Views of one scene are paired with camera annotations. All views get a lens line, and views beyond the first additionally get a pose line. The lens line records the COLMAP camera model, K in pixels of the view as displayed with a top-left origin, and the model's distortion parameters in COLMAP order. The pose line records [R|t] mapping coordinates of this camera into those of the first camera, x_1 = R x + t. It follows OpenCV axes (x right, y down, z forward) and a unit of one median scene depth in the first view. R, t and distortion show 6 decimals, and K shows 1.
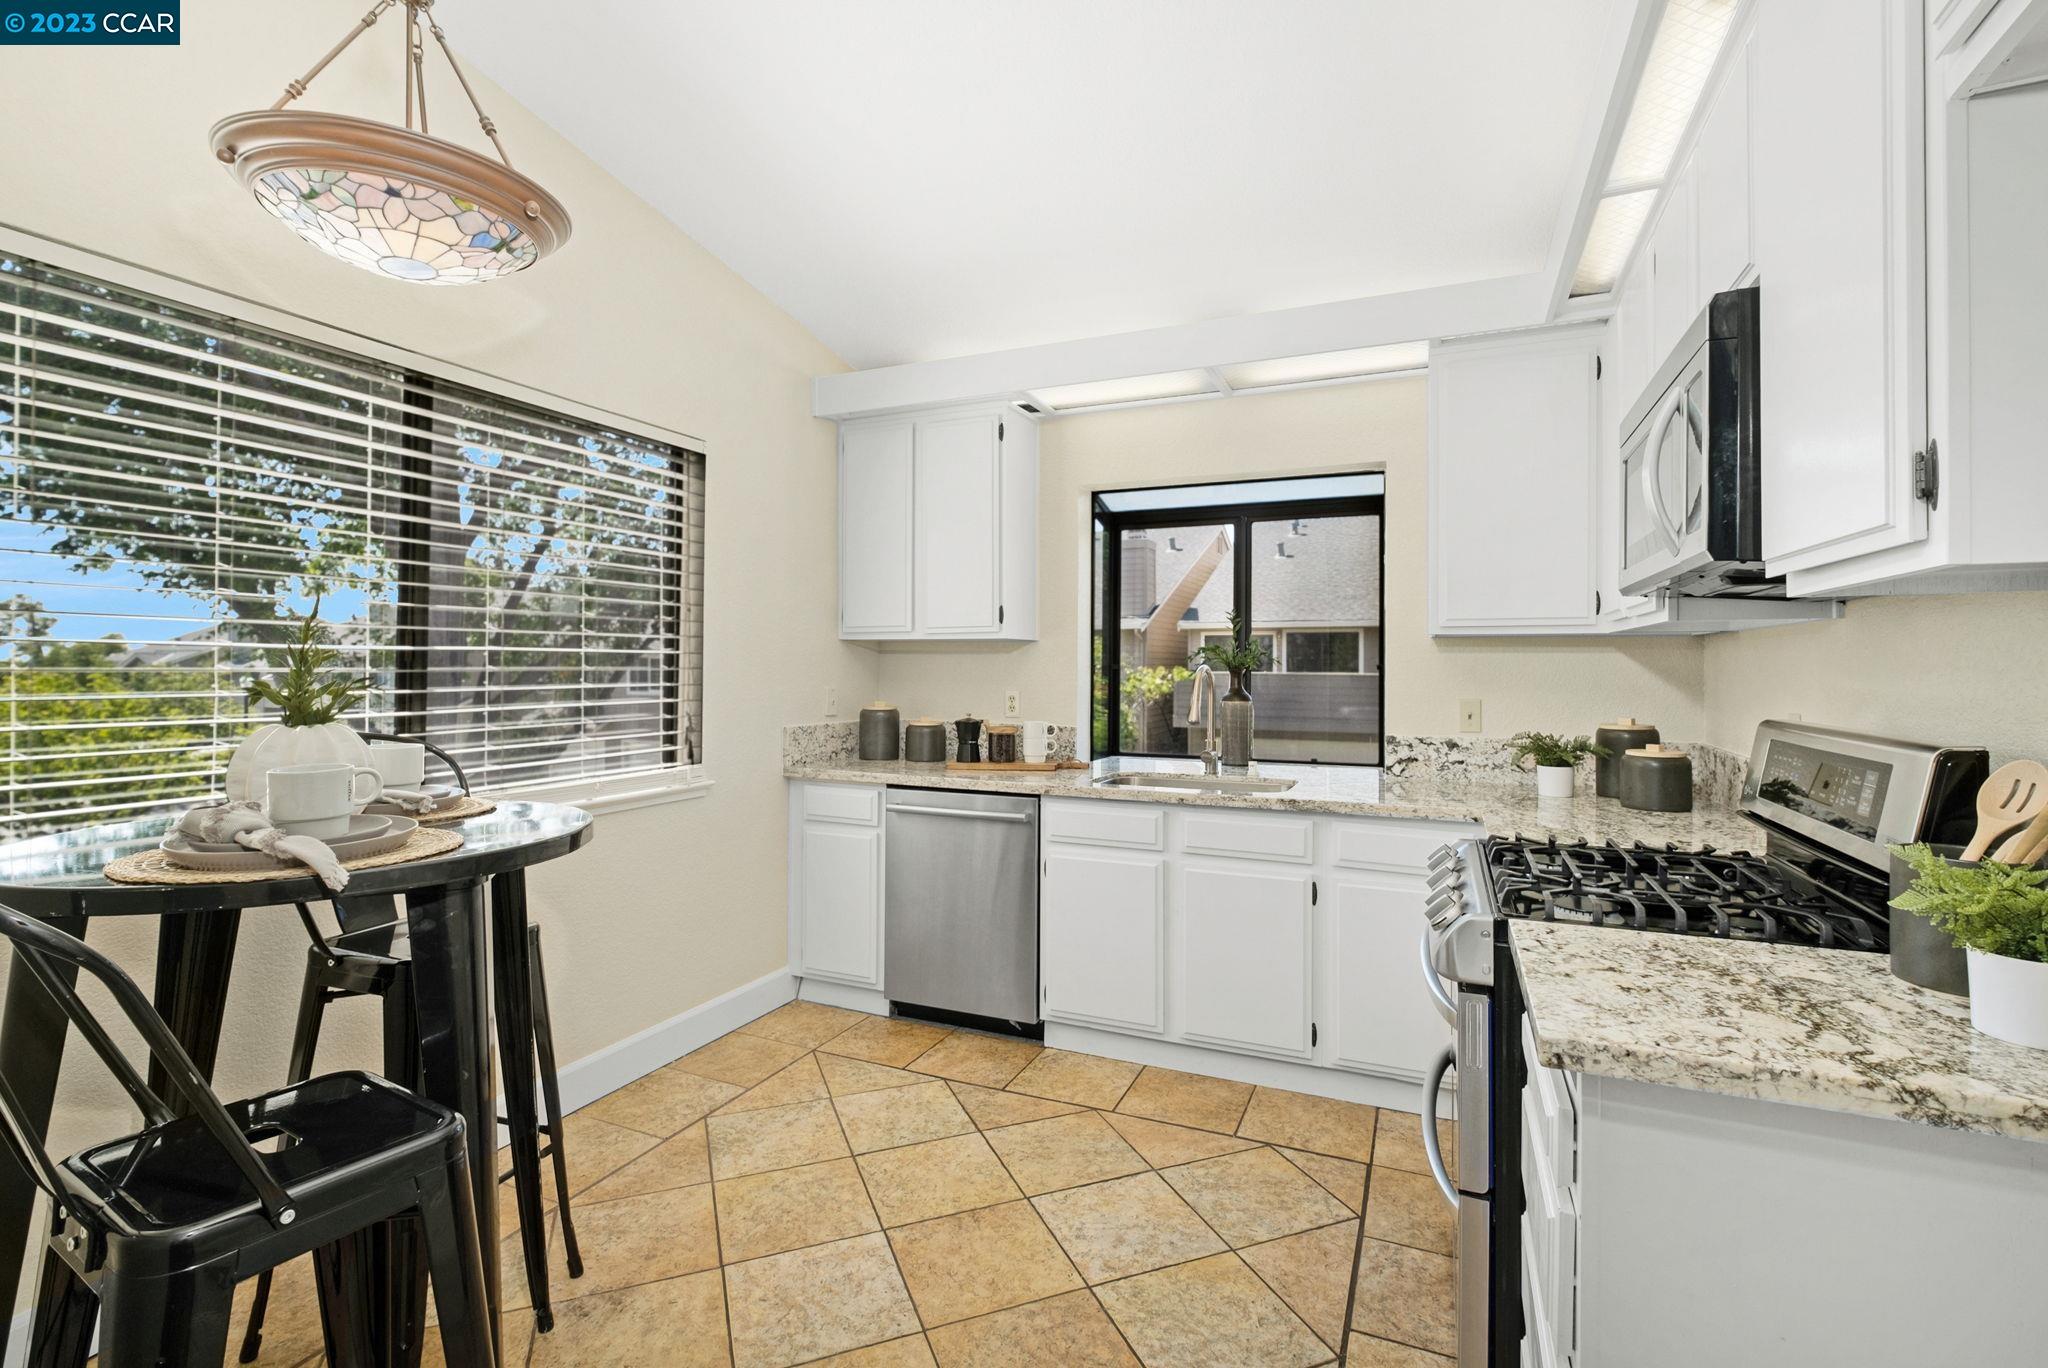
lens RADIAL K [[936.2, 0, 1029.4], [0, 936.2, 663.6], [0, 0, 1]] dist [-0.010841, -0.000042]
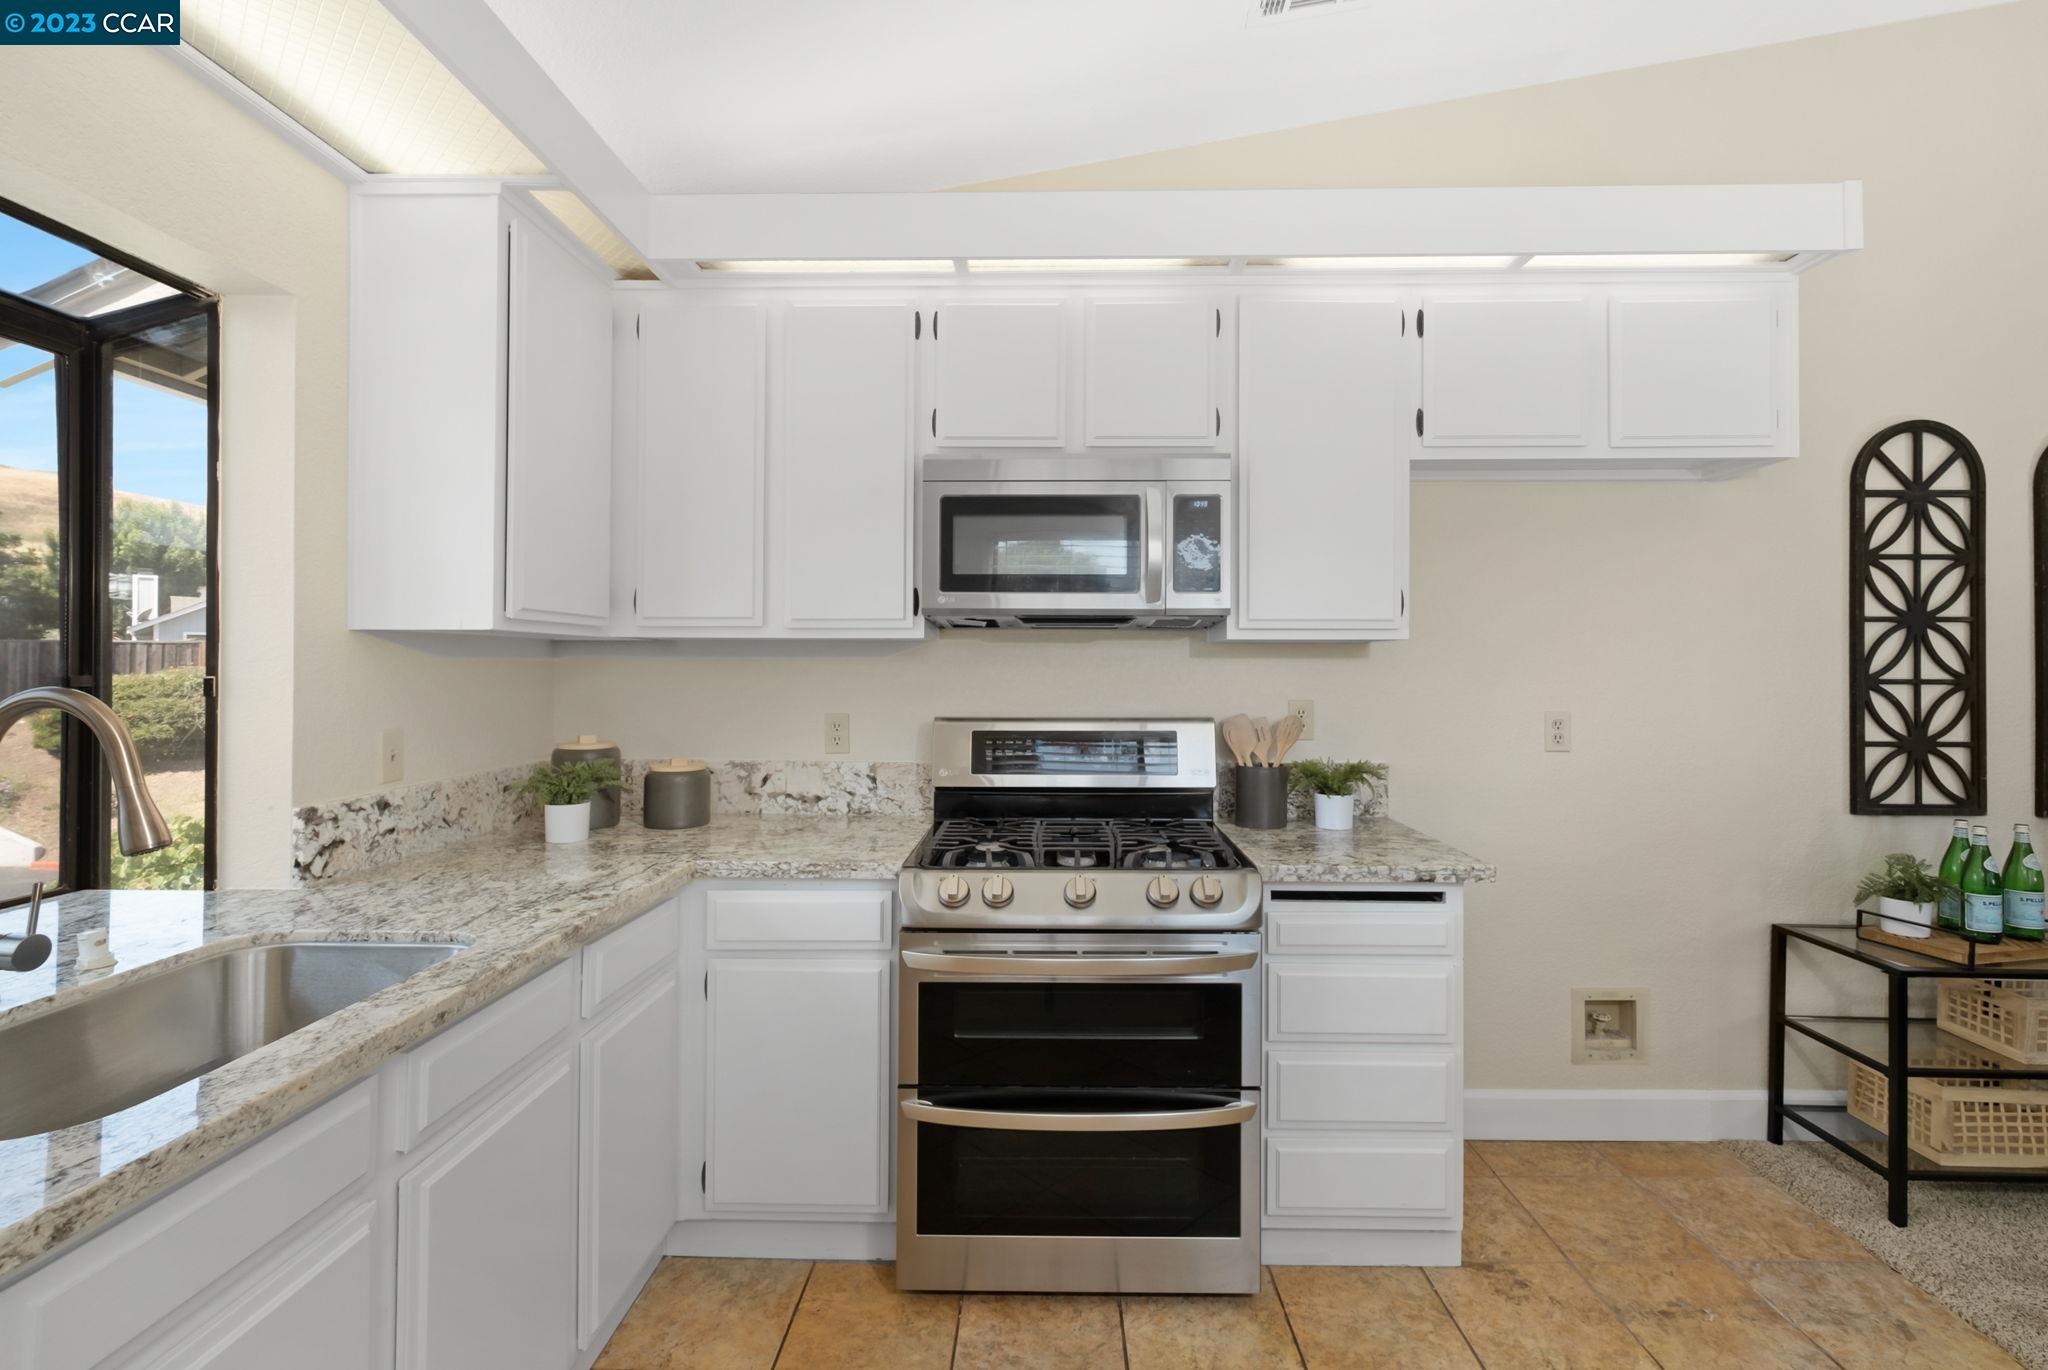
lens RADIAL K [[937.1, 0, 1019.6], [0, 937.1, 676.7], [0, 0, 1]] dist [-0.001344, 0.000094]
pose [[-0.385729, -0.009627, 0.922562, -0.288581], [-0.002216, 0.999952, 0.009508, -0.005295], [-0.922609, 0.001623, -0.385732, 0.867818]]
